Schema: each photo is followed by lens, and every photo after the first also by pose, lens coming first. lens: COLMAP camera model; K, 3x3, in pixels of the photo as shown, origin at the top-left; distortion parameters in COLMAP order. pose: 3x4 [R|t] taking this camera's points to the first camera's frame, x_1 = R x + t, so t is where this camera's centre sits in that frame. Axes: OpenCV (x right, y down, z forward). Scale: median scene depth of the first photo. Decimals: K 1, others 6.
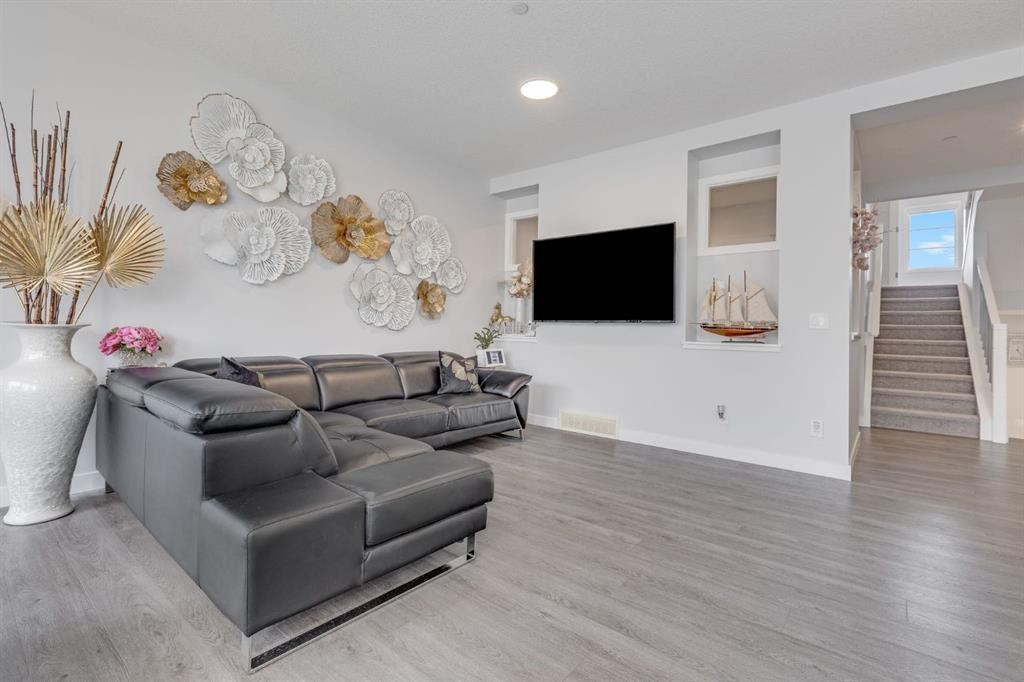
lens RADIAL K [[451.9, 0, 534.2], [0, 451.9, 322.0], [0, 0, 1]] dist [-0.000484, 0.000003]
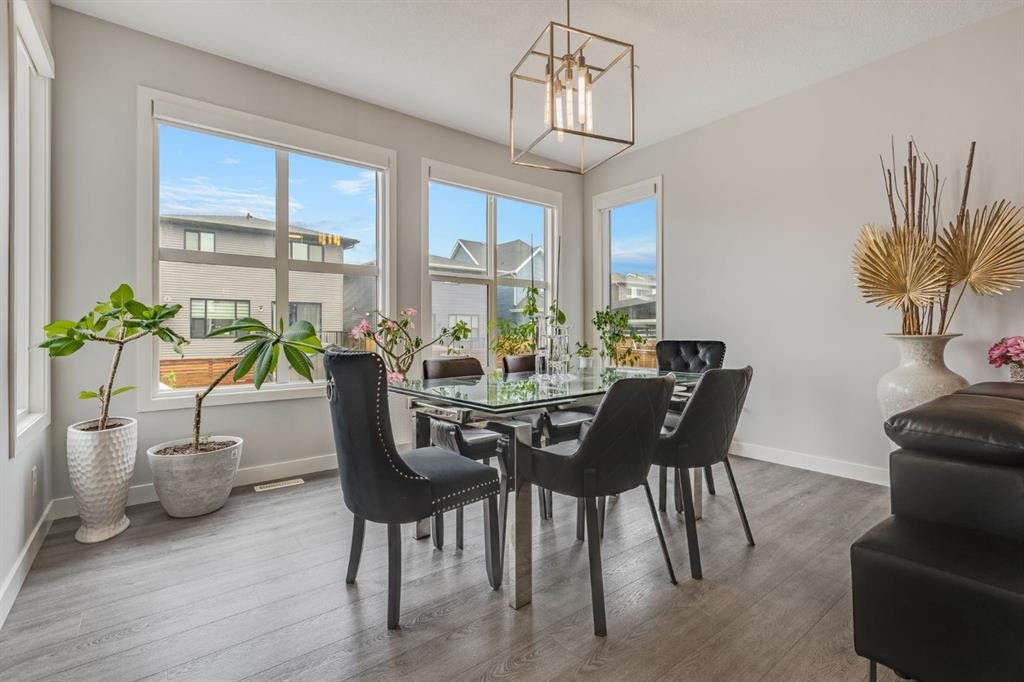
lens RADIAL K [[466.6, 0, 508.3], [0, 466.6, 325.8], [0, 0, 1]] dist [0.000137, -0.000174]
pose [[-0.230269, -0.038078, -0.972382, 0.134998], [0.016500, 0.998938, -0.043025, 0.007115], [0.972987, -0.025952, -0.229396, 0.139817]]
